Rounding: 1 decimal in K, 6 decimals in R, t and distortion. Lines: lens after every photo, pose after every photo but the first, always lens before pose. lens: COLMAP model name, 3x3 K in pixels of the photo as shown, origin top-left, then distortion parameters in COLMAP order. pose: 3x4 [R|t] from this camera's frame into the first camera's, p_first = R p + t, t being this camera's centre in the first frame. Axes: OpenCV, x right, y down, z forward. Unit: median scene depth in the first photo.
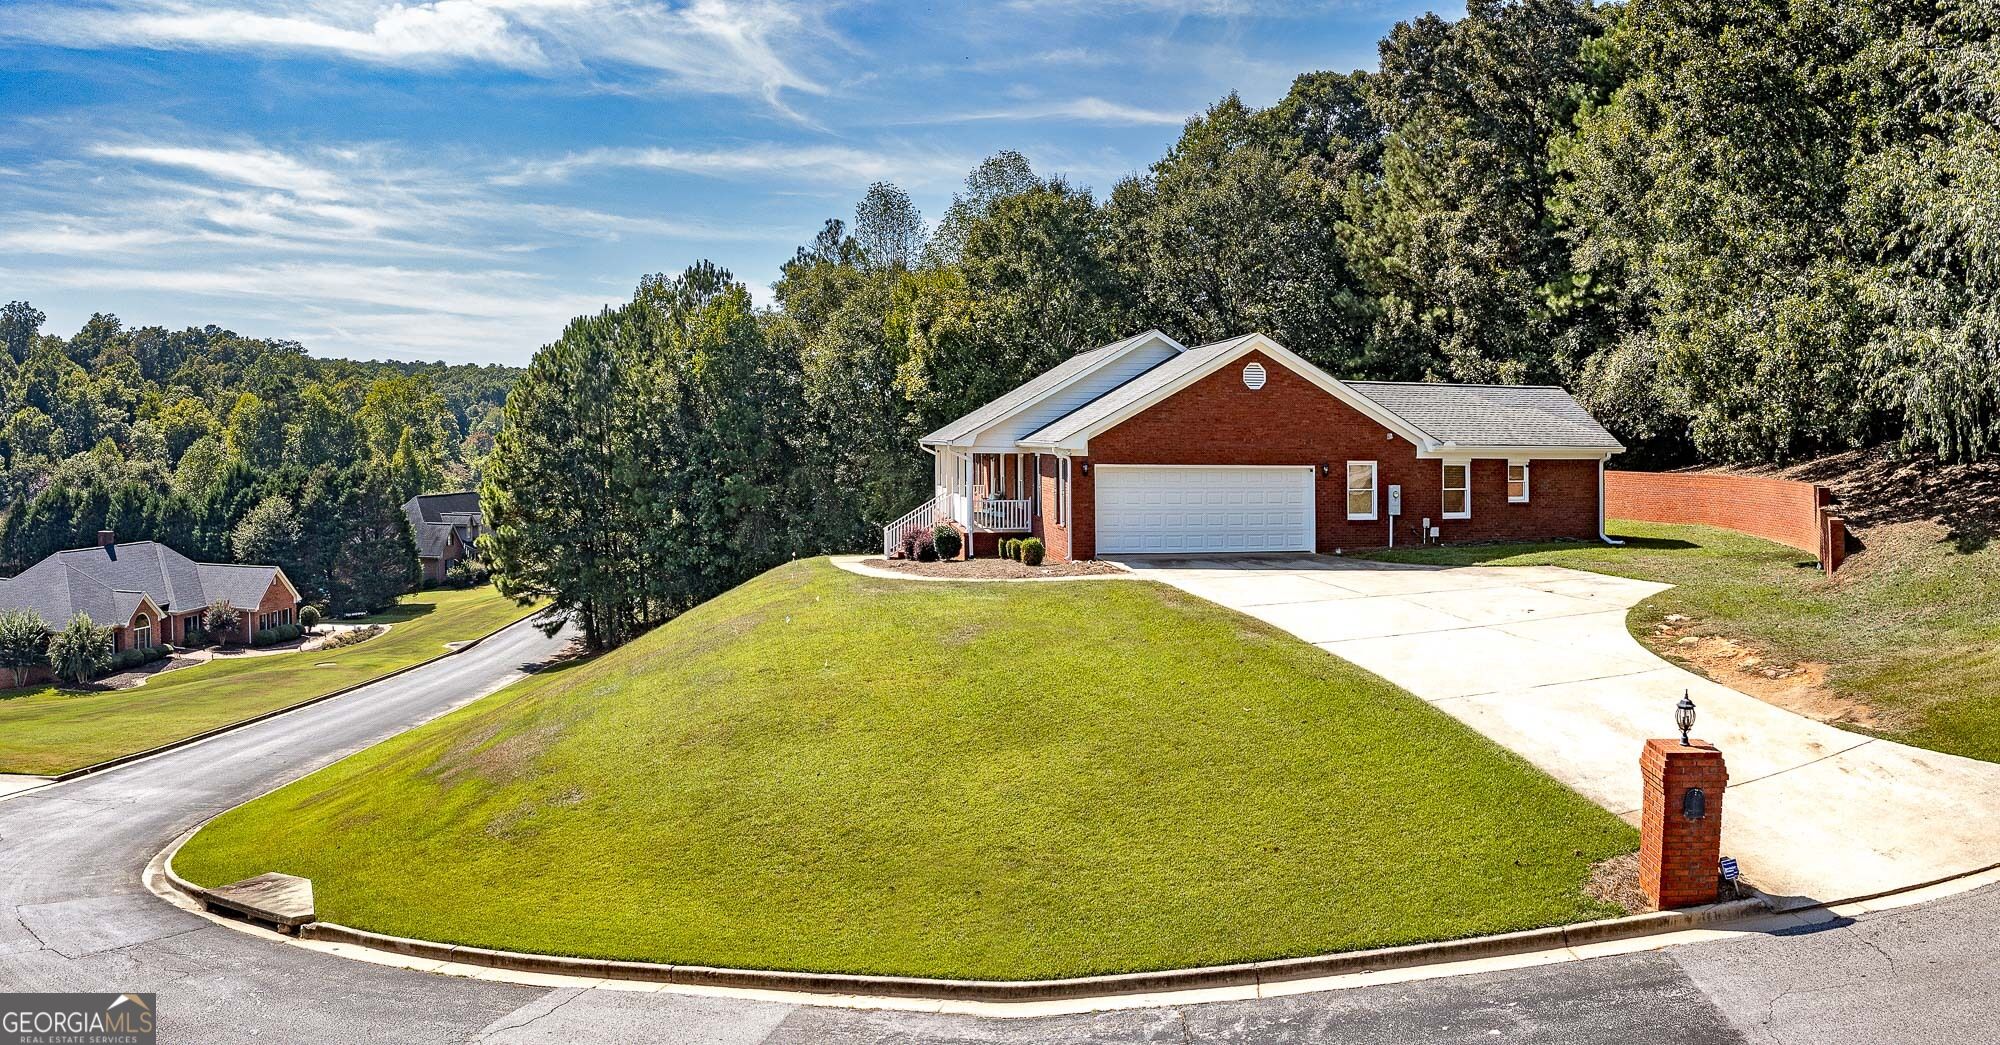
lens RADIAL K [[1510.4, 0, 999.0], [0, 1510.4, 433.1], [0, 0, 1]] dist [-0.270790, 0.005070]
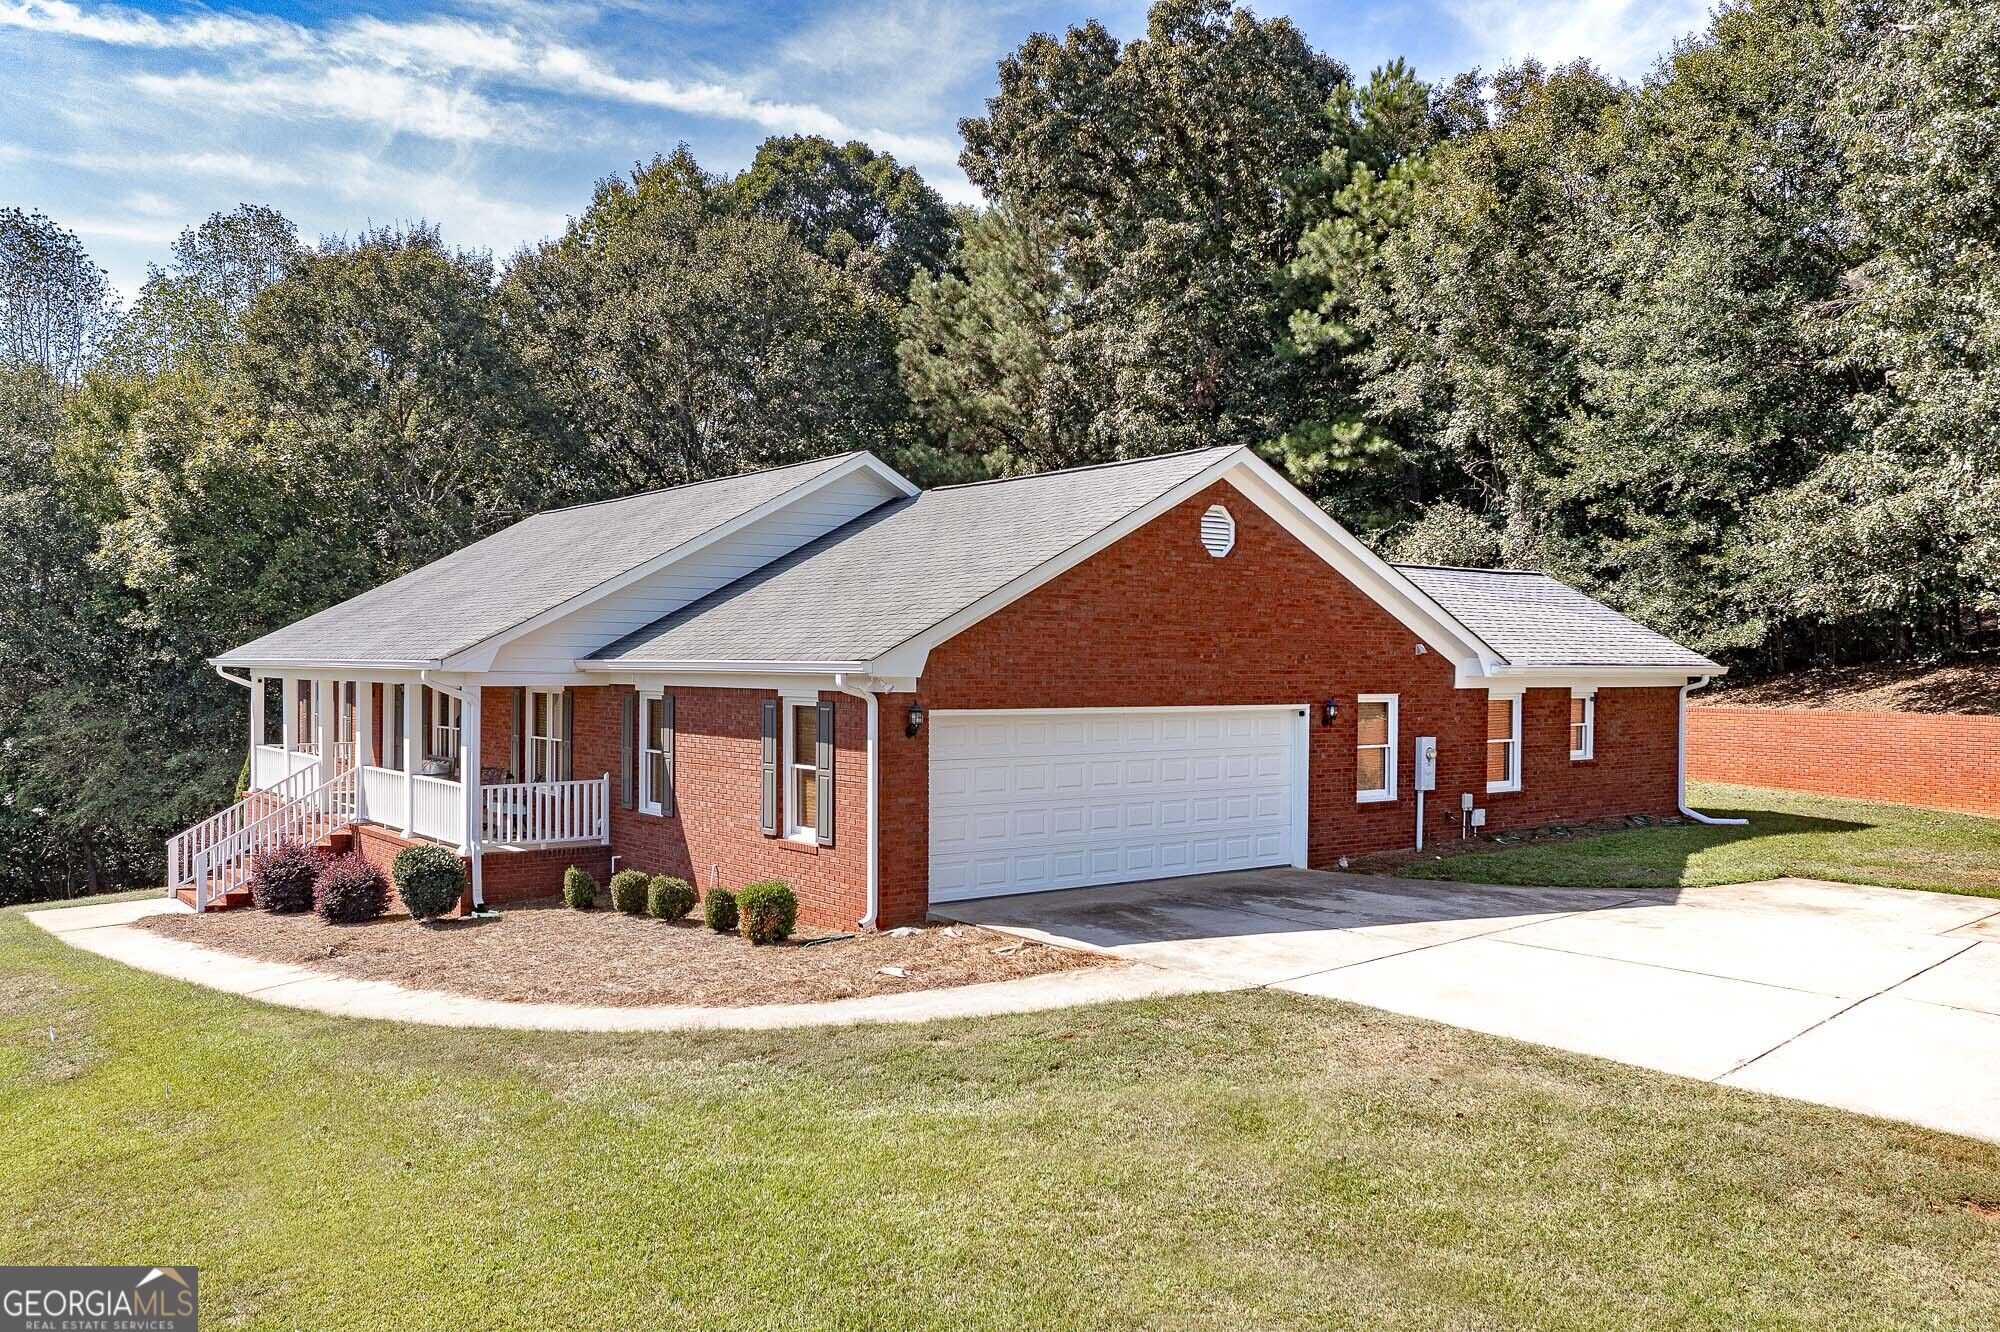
lens RADIAL K [[1587.1, 0, 1254.9], [0, 1587.1, 711.9], [0, 0, 1]] dist [0.071678, -0.092575]
pose [[0.818769, -0.022215, 0.573693, -0.063026], [0.000181, 0.999261, 0.038435, 0.001447], [-0.574123, -0.031366, 0.818168, 0.273206]]
